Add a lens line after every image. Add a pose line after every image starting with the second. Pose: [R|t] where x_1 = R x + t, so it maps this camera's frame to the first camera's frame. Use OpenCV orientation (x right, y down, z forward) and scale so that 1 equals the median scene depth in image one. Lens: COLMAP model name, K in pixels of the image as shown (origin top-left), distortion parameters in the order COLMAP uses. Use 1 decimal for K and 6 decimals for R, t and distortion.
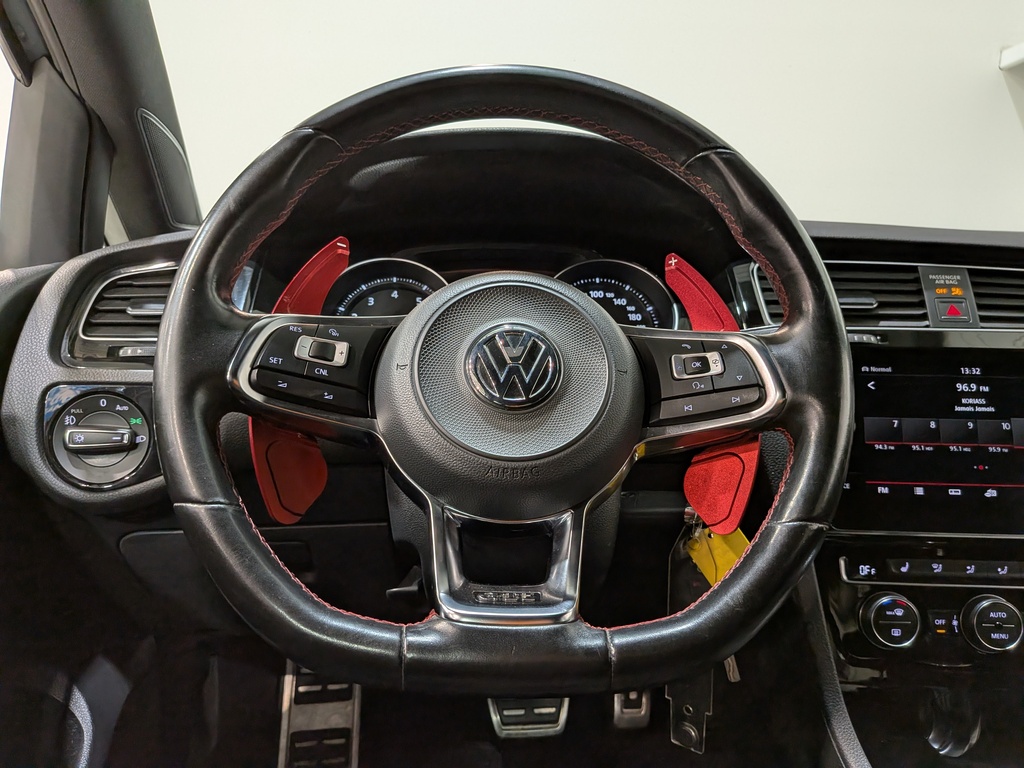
lens RADIAL K [[769.1, 0, 517.0], [0, 769.1, 384.6], [0, 0, 1]] dist [0.000039, -0.041797]
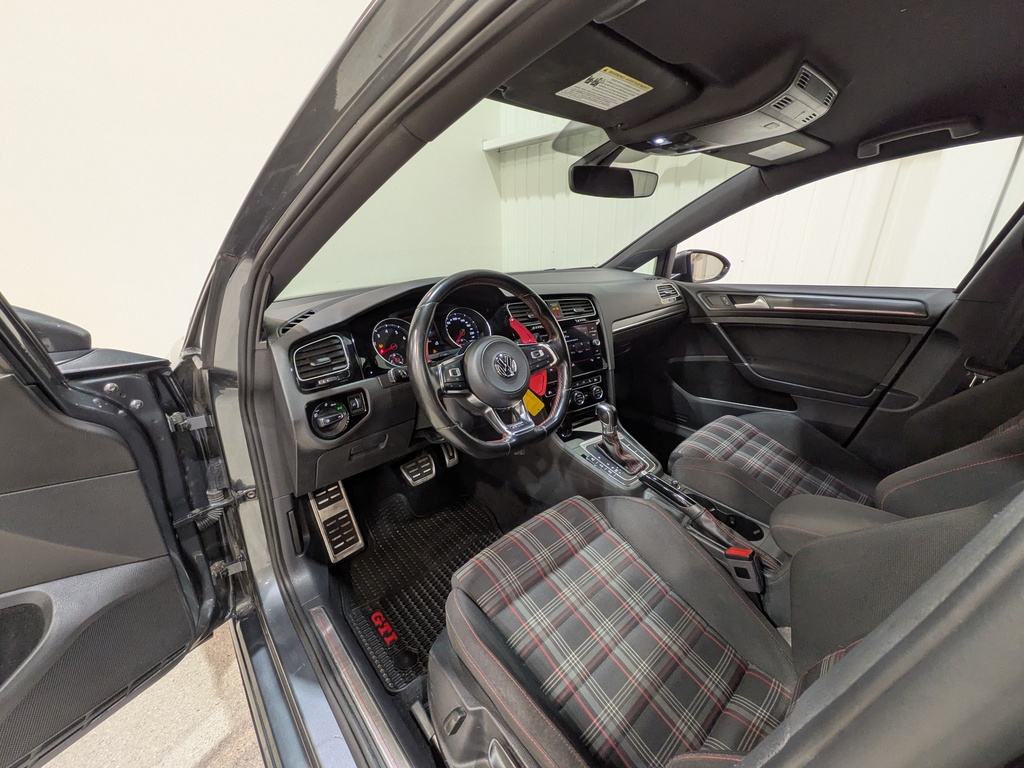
lens RADIAL K [[411.0, 0, 517.1], [0, 411.0, 383.3], [0, 0, 1]] dist [0.009398, -0.000081]
pose [[0.759170, -0.232634, 0.607900, -0.854331], [0.092947, 0.963123, 0.252497, -0.312199], [-0.644222, -0.135185, 0.752797, -0.358594]]
